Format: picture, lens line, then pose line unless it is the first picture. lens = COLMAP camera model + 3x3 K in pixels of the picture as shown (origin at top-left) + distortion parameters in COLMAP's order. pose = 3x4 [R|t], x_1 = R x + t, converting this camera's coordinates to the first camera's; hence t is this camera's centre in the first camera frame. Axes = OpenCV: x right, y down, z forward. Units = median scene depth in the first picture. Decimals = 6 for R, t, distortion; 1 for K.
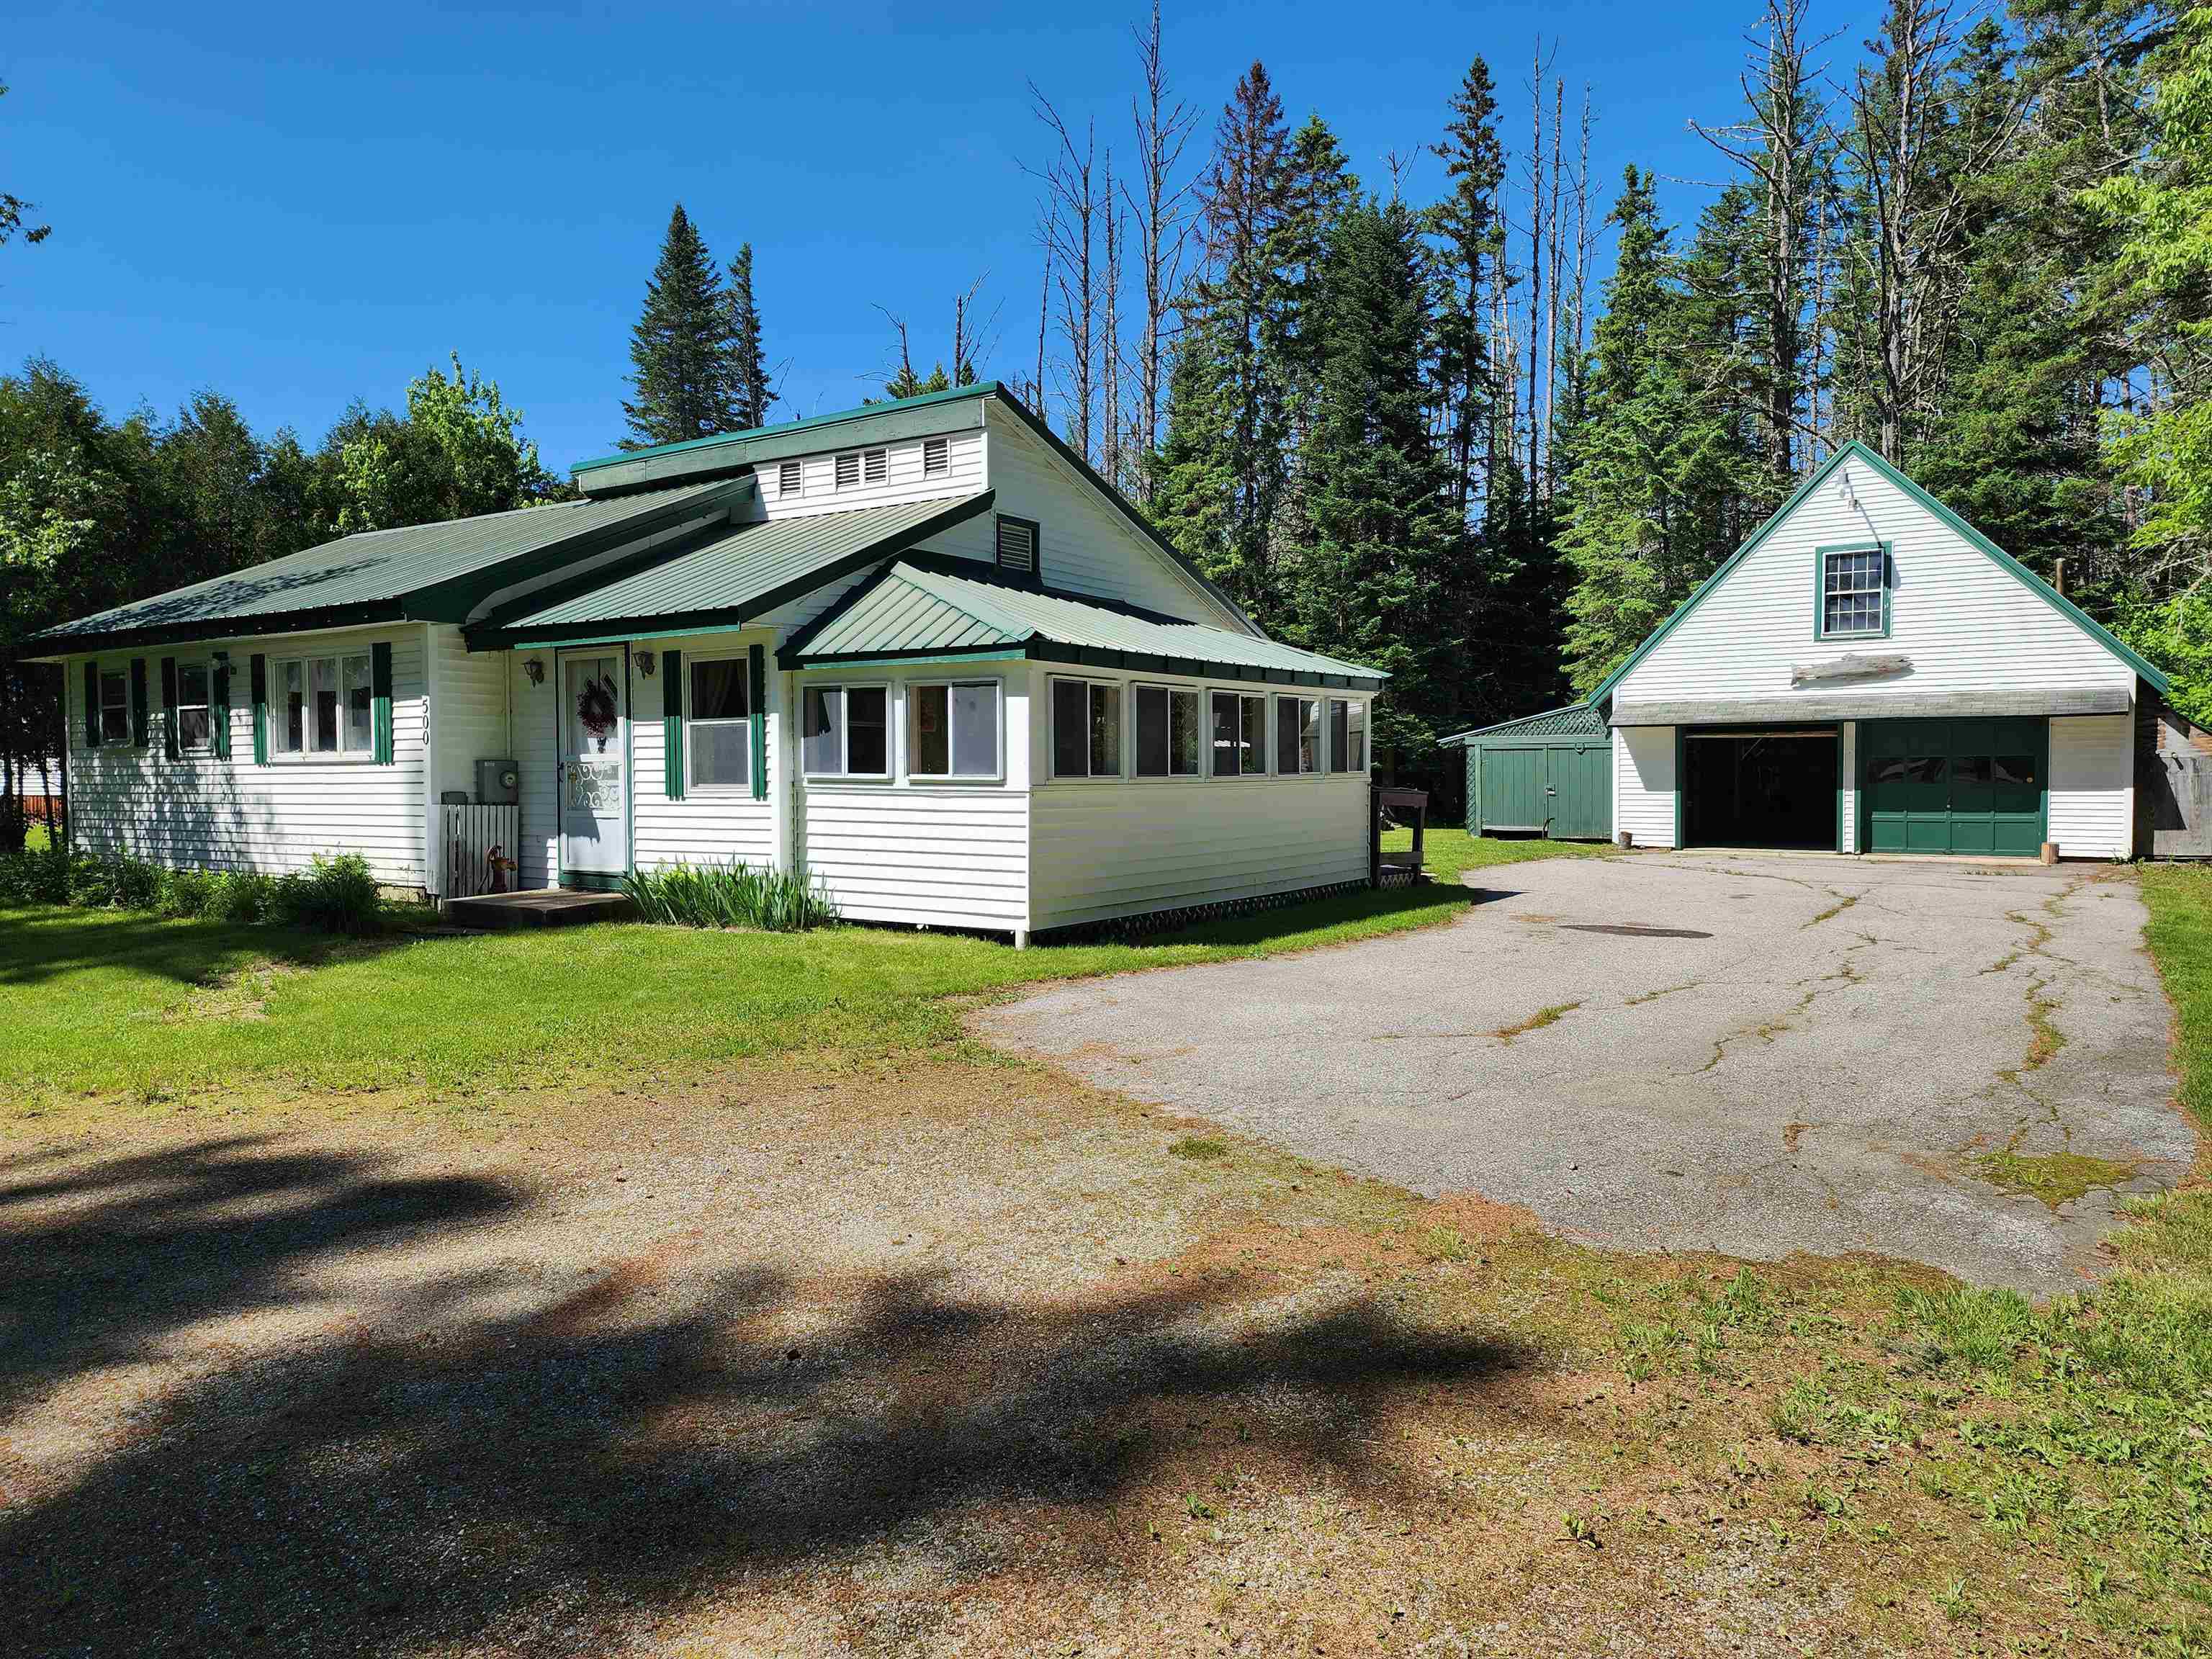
lens RADIAL K [[1473.6, 0, 1103.8], [0, 1473.6, 815.0], [0, 0, 1]] dist [0.076174, -0.058687]
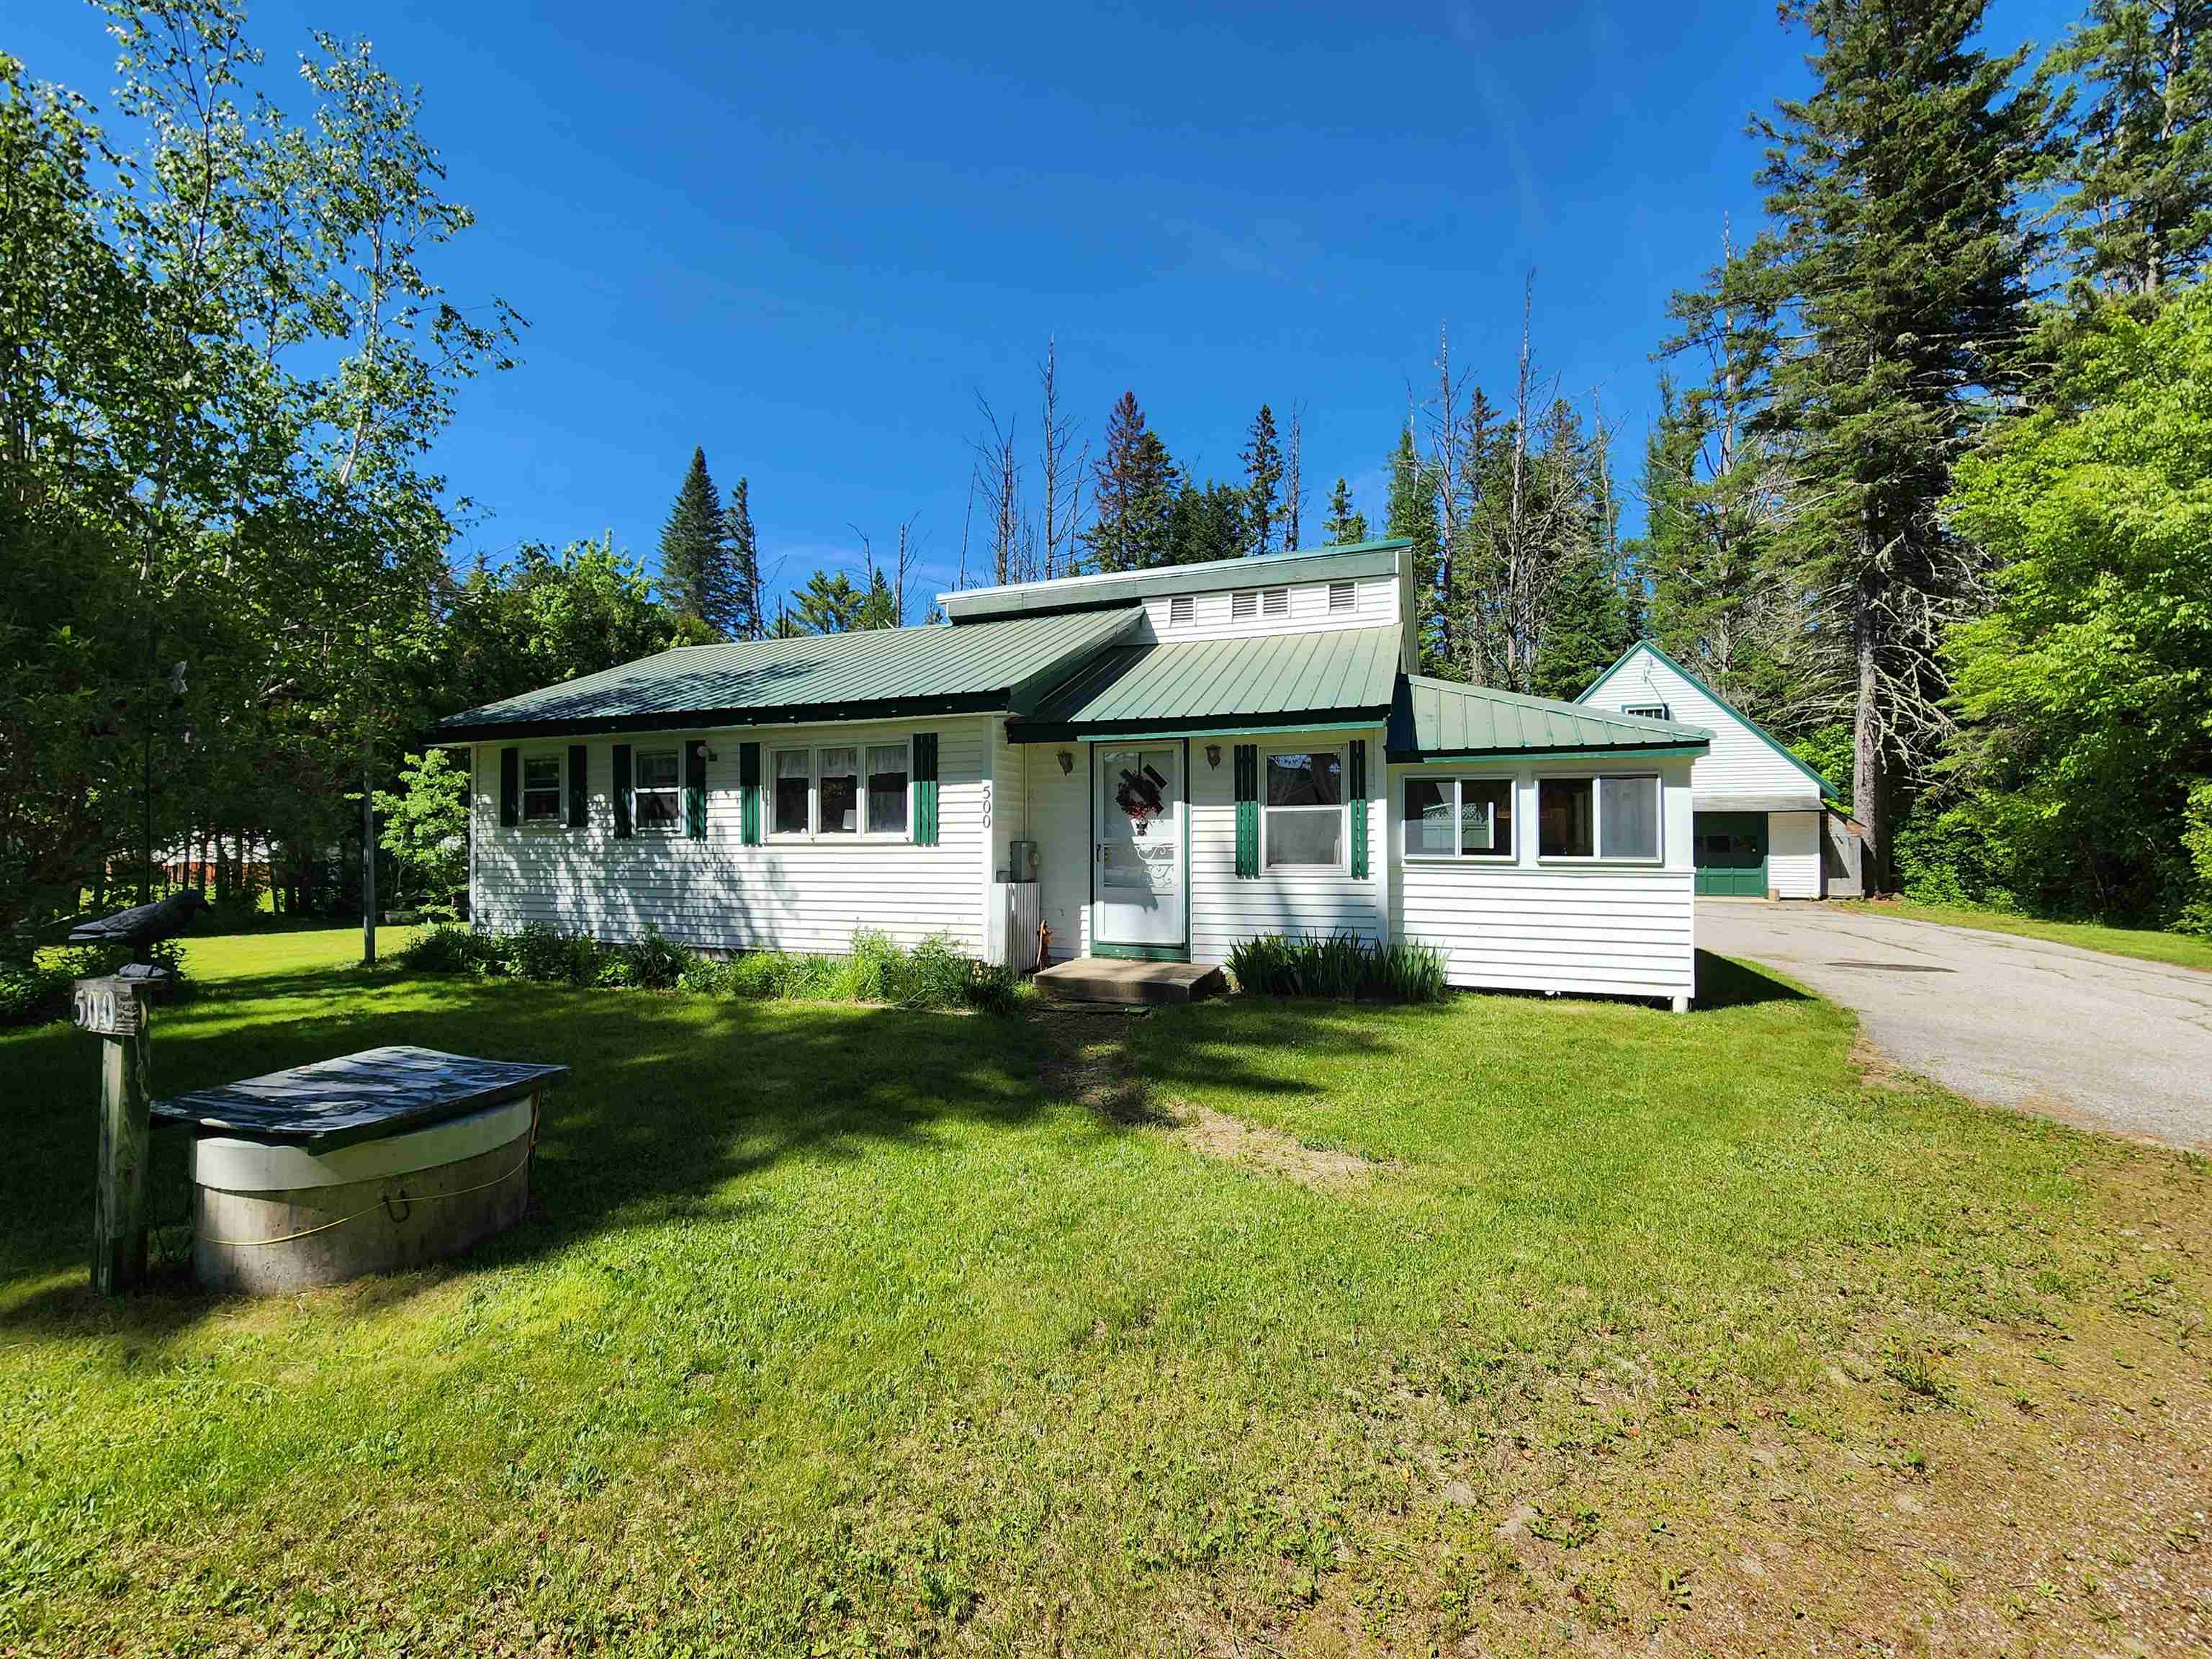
lens RADIAL K [[907.6, 0, 1095.8], [0, 907.6, 829.0], [0, 0, 1]] dist [-0.001177, 0.001264]
pose [[0.971146, 0.003738, 0.238456, -0.495521], [0.005856, 0.999202, -0.039513, -0.018471], [-0.238414, 0.039769, 0.970349, 0.321658]]
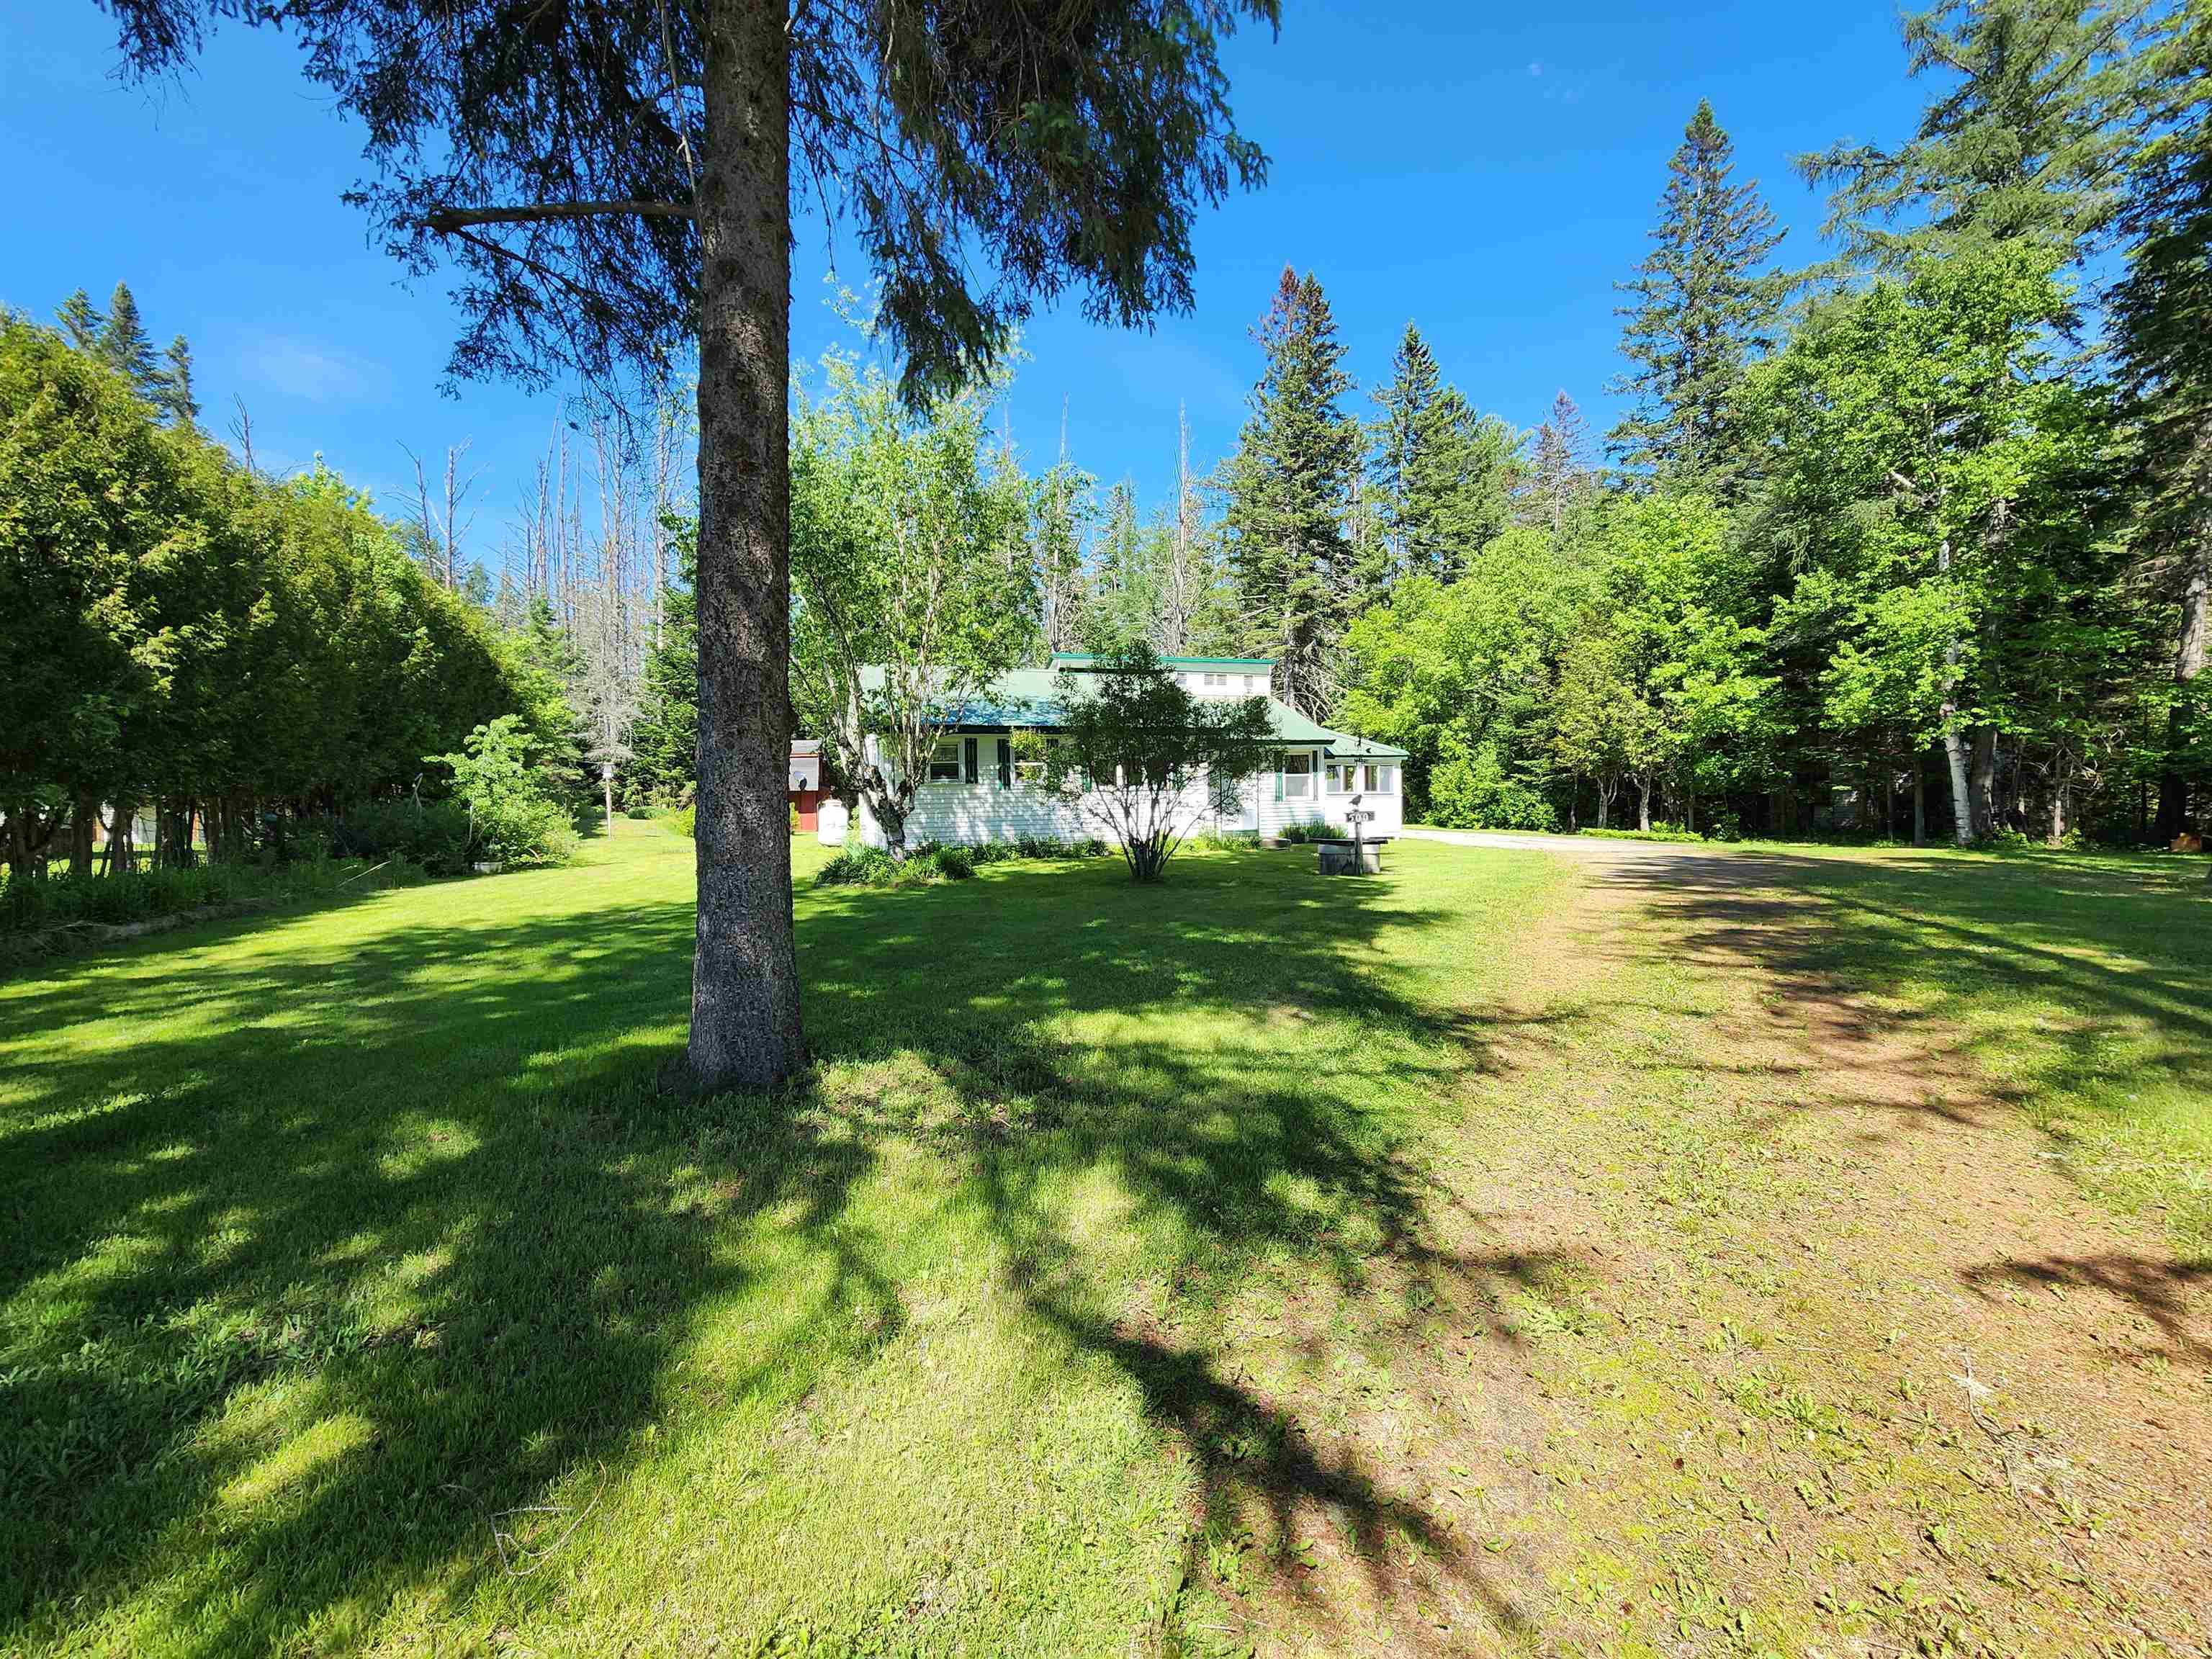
lens RADIAL K [[907.6, 0, 1109.9], [0, 907.6, 816.5], [0, 0, 1]] dist [-0.001177, 0.001264]
pose [[0.586001, -0.029603, 0.809769, -1.673914], [0.039653, 0.999183, 0.007831, -0.008818], [-0.809339, 0.027521, 0.586696, 0.209798]]
